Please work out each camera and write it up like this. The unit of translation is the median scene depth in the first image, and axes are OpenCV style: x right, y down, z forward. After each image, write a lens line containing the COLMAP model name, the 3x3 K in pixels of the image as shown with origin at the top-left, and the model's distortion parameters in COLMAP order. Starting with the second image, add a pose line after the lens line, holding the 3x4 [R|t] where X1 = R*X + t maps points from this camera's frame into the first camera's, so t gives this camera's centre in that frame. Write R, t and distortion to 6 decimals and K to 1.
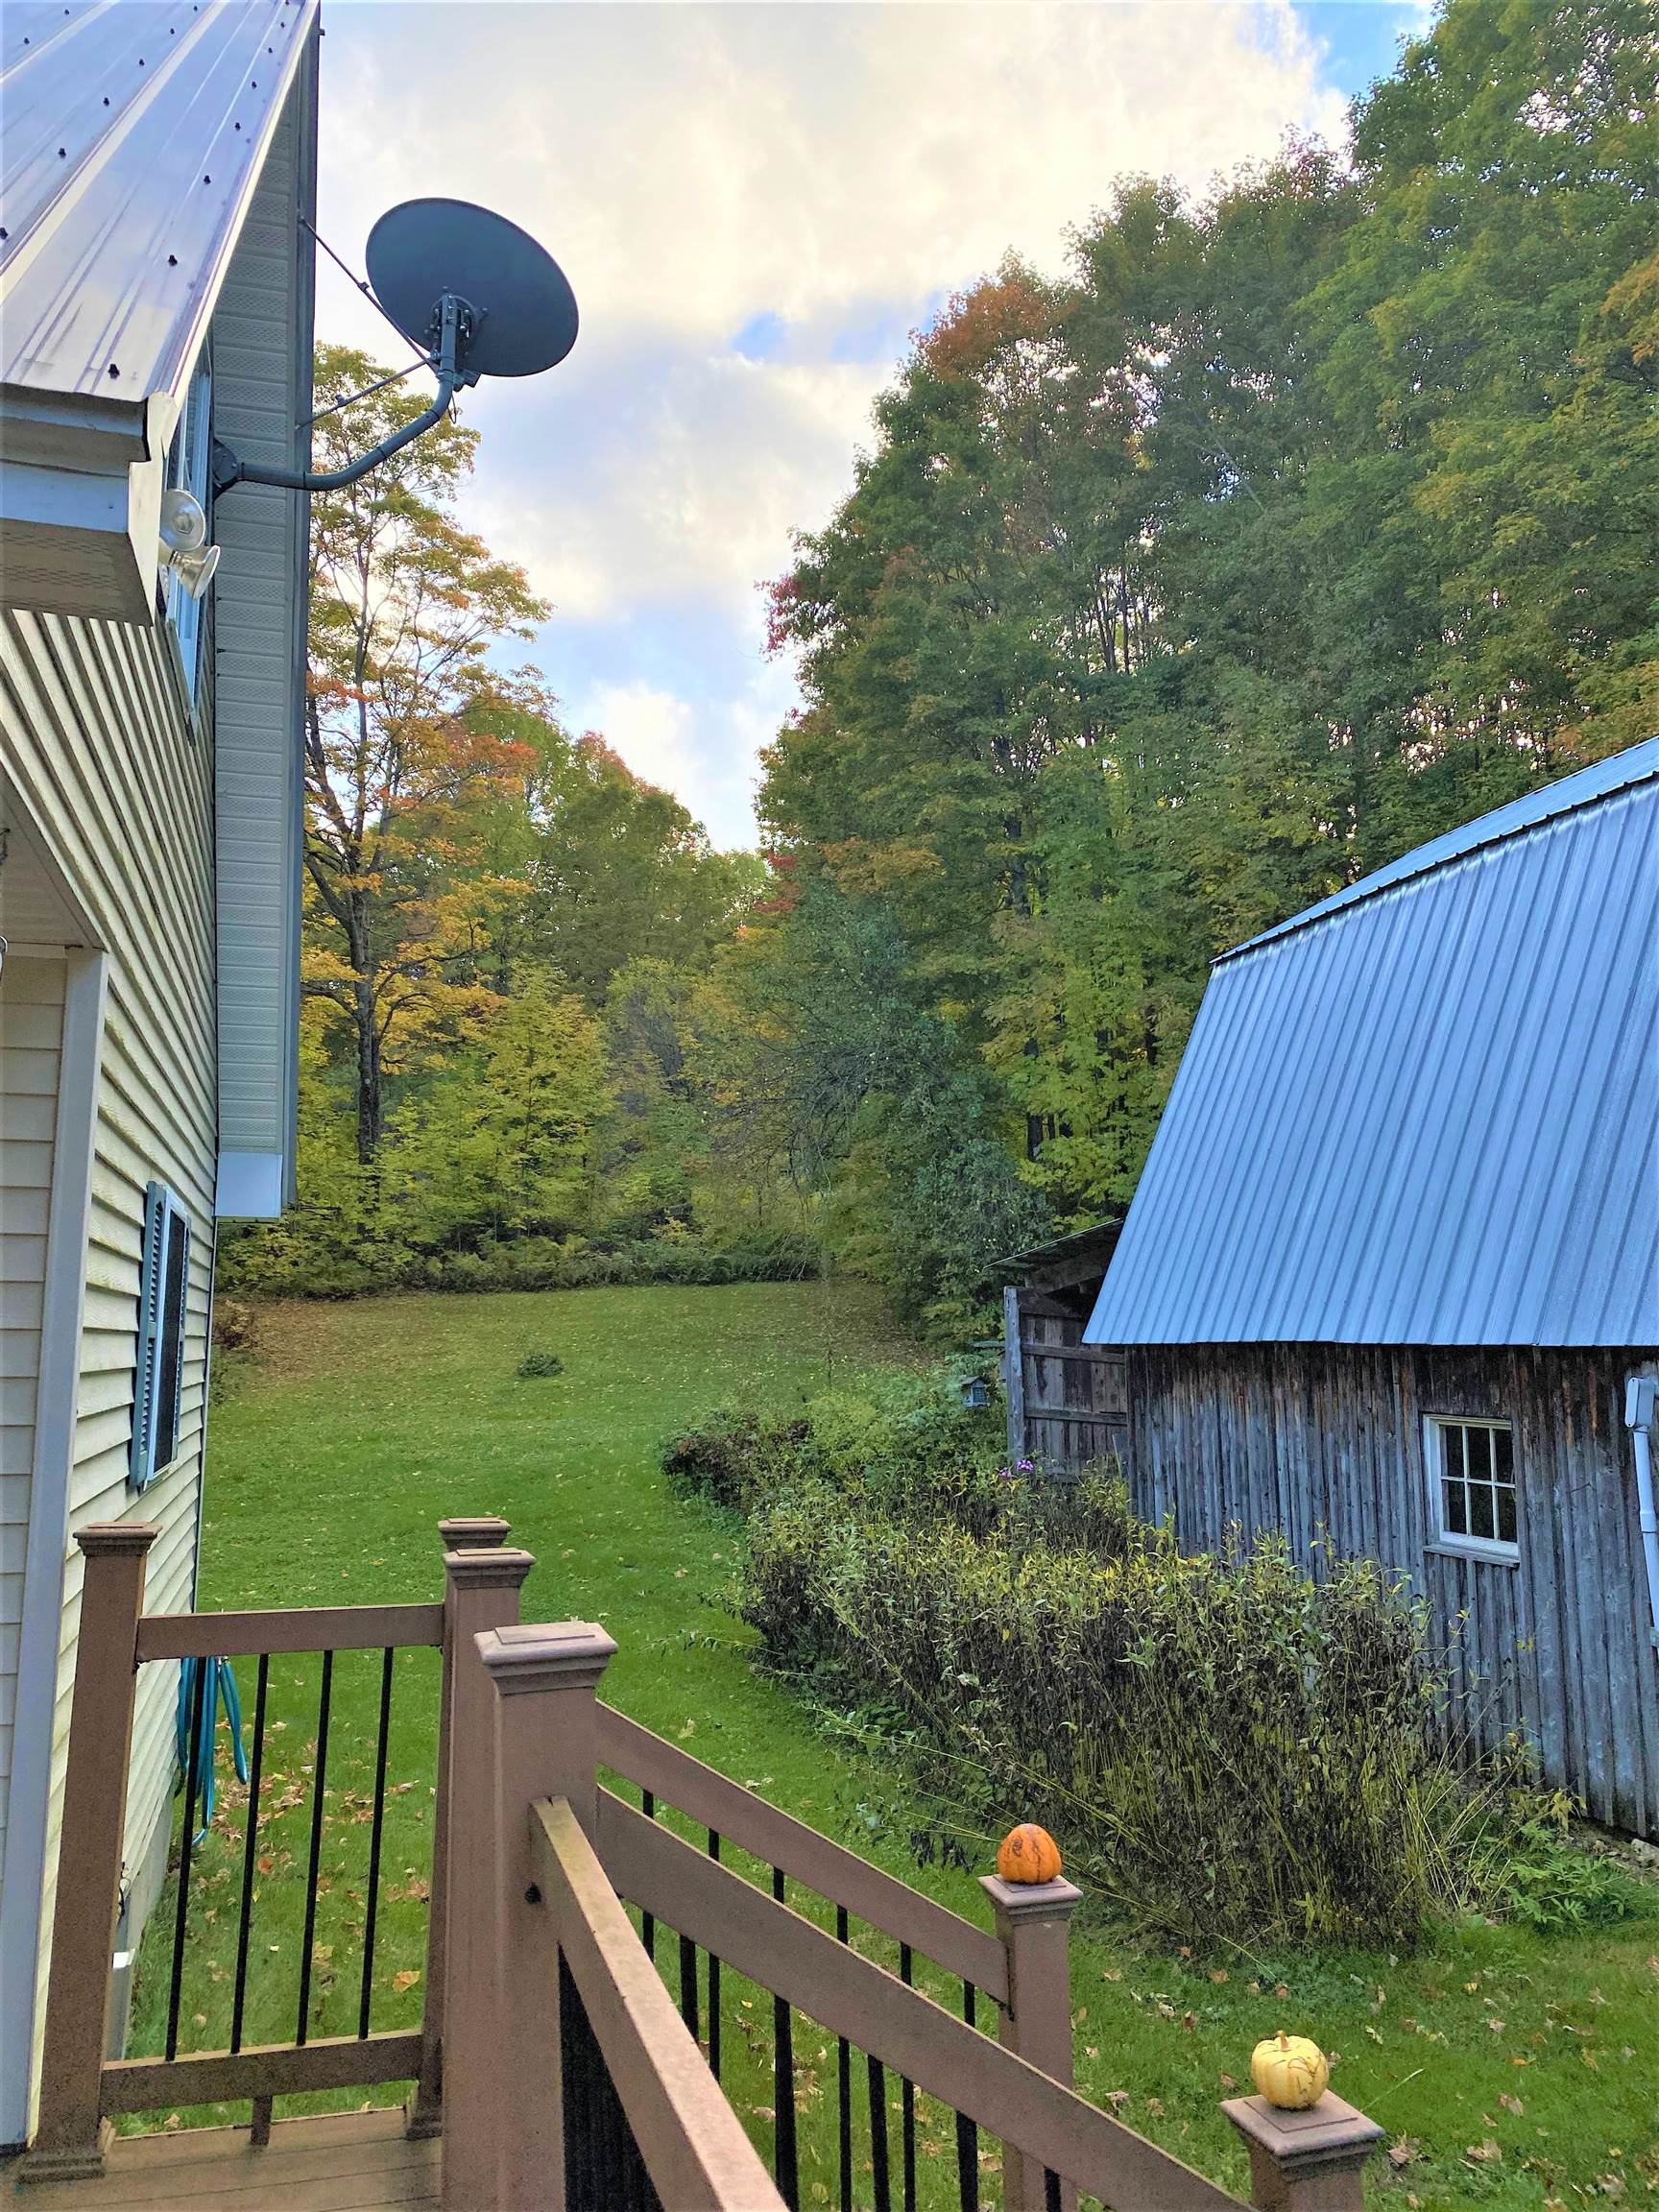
lens RADIAL K [[1695.8, 0, 831.8], [0, 1695.8, 1091.2], [0, 0, 1]] dist [-0.002155, -0.000114]
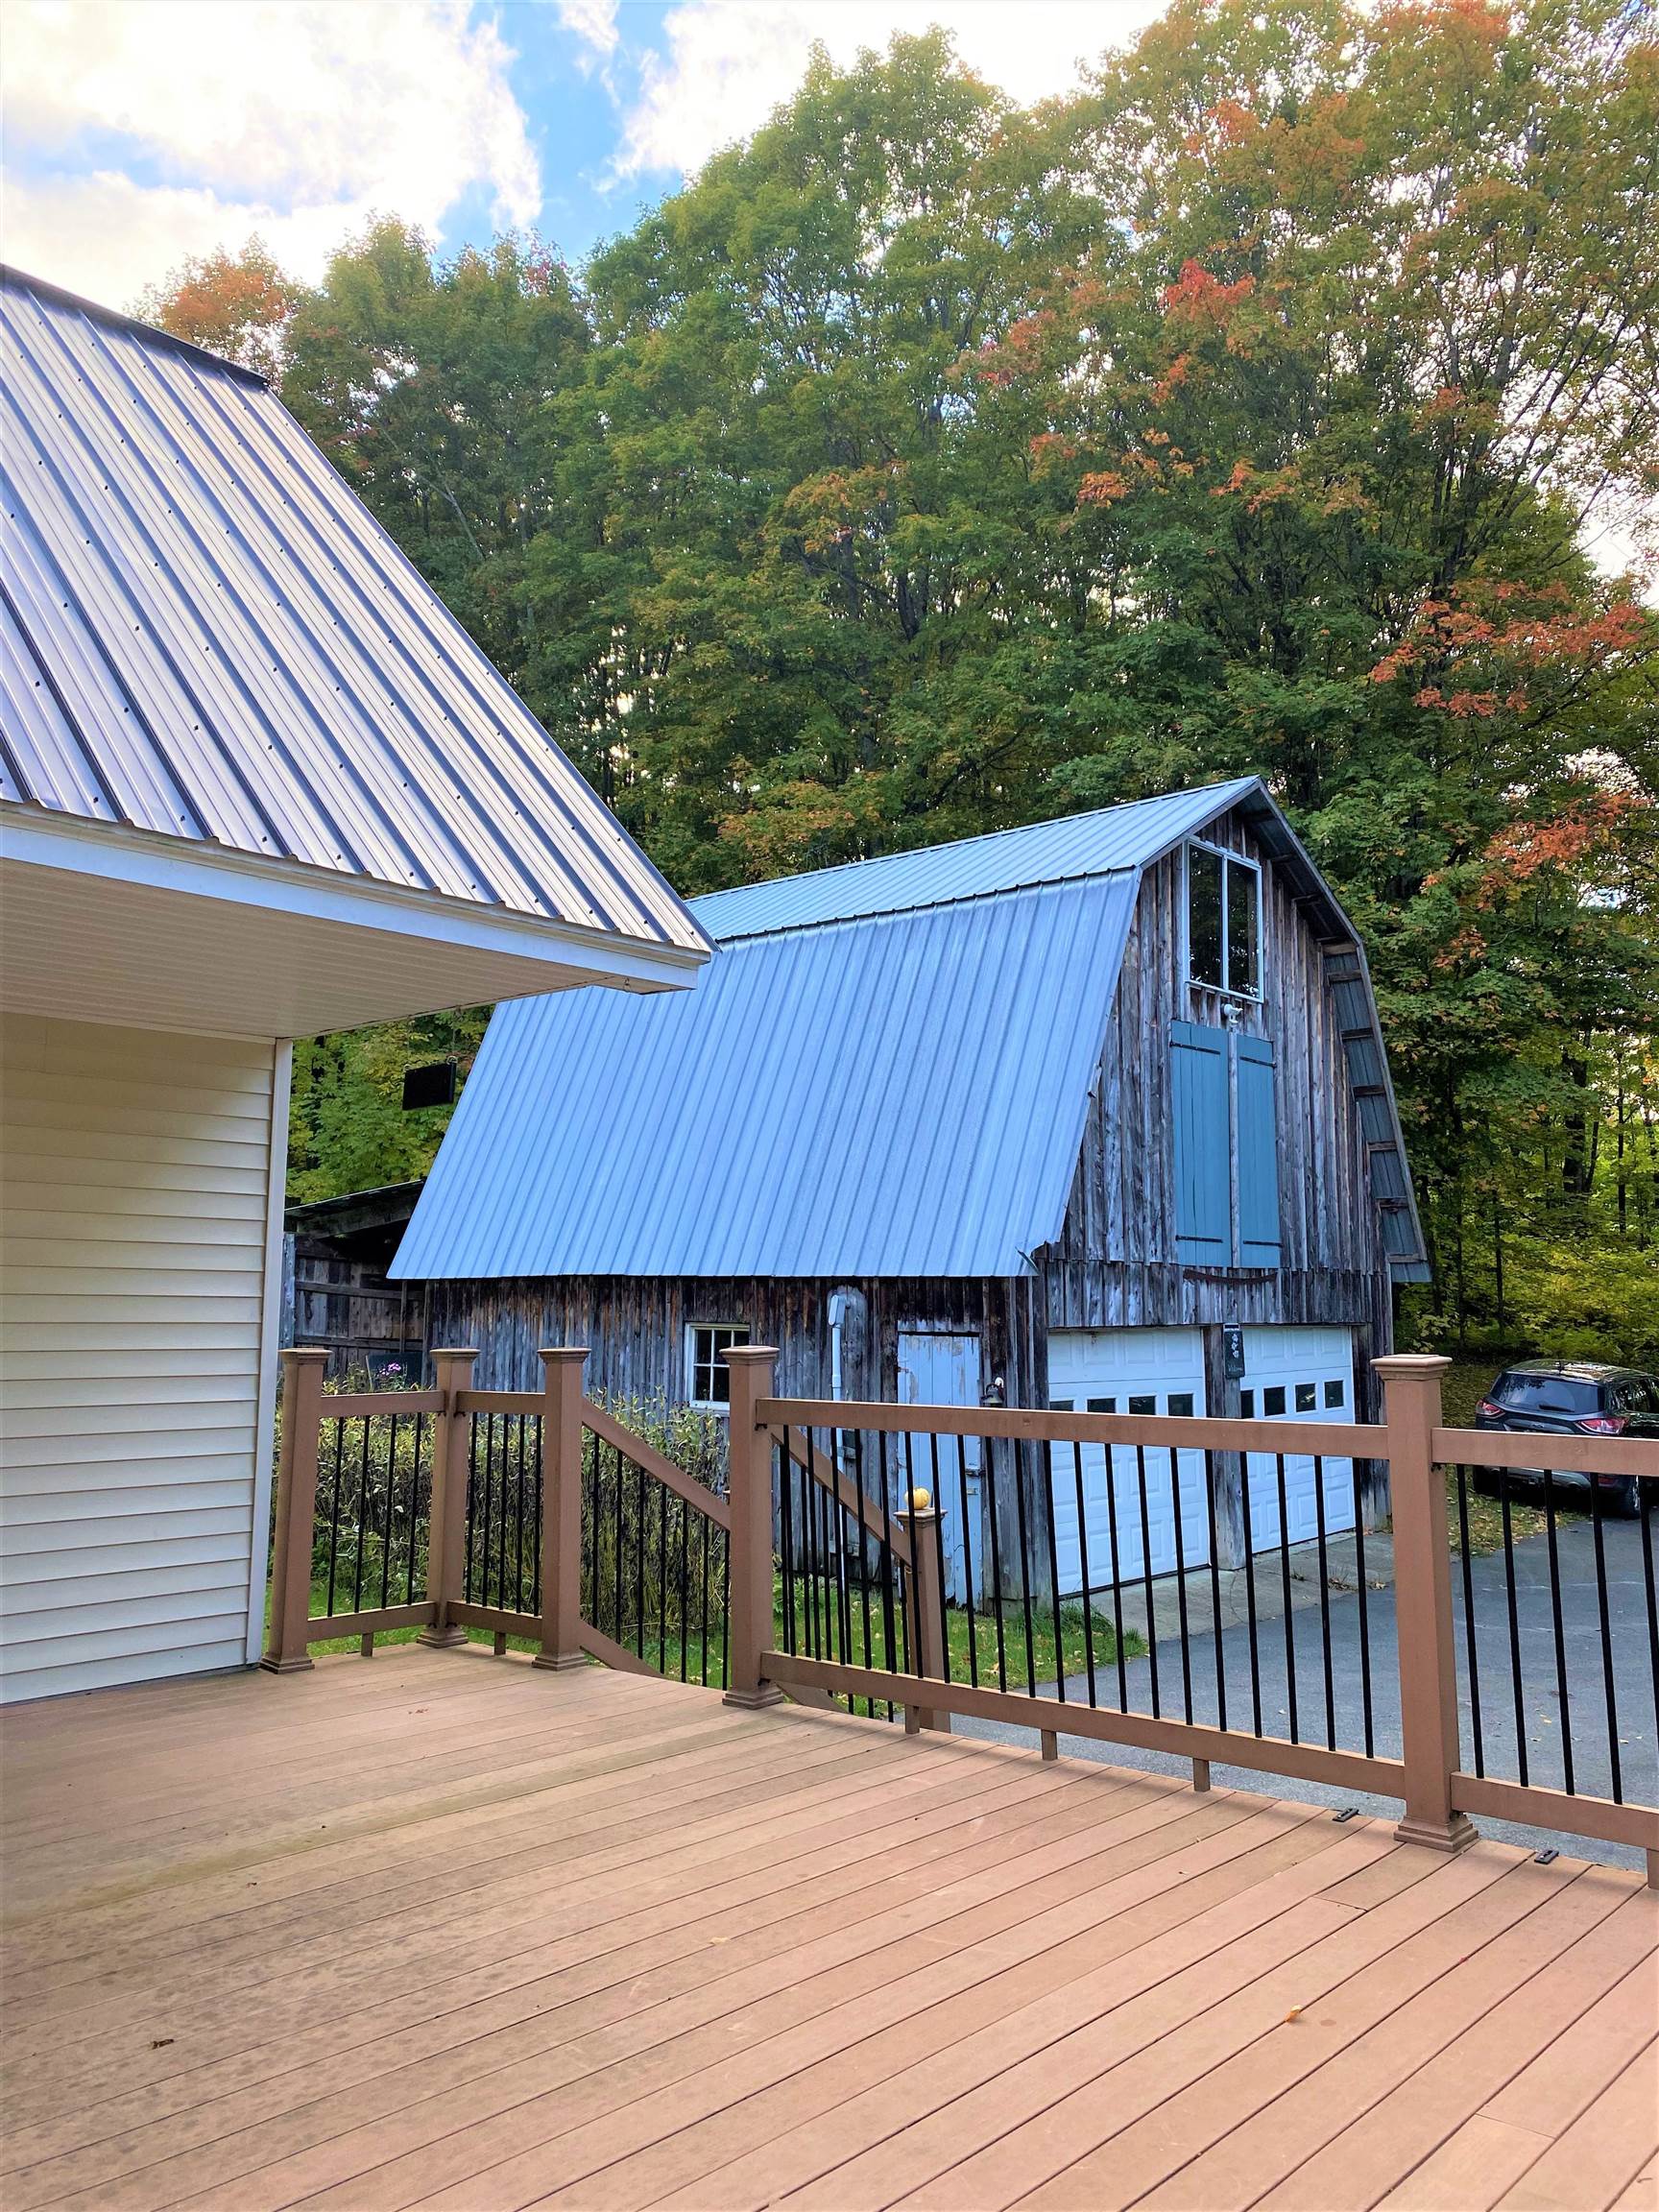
lens RADIAL K [[1658.9, 0, 829.5], [0, 1658.9, 1106.0], [0, 0, 1]] dist [0.049923, -0.001828]
pose [[0.855598, 0.061134, 0.514018, -0.272538], [-0.079635, 0.996726, 0.014012, -0.027010], [-0.511479, -0.052922, 0.857665, -0.273778]]
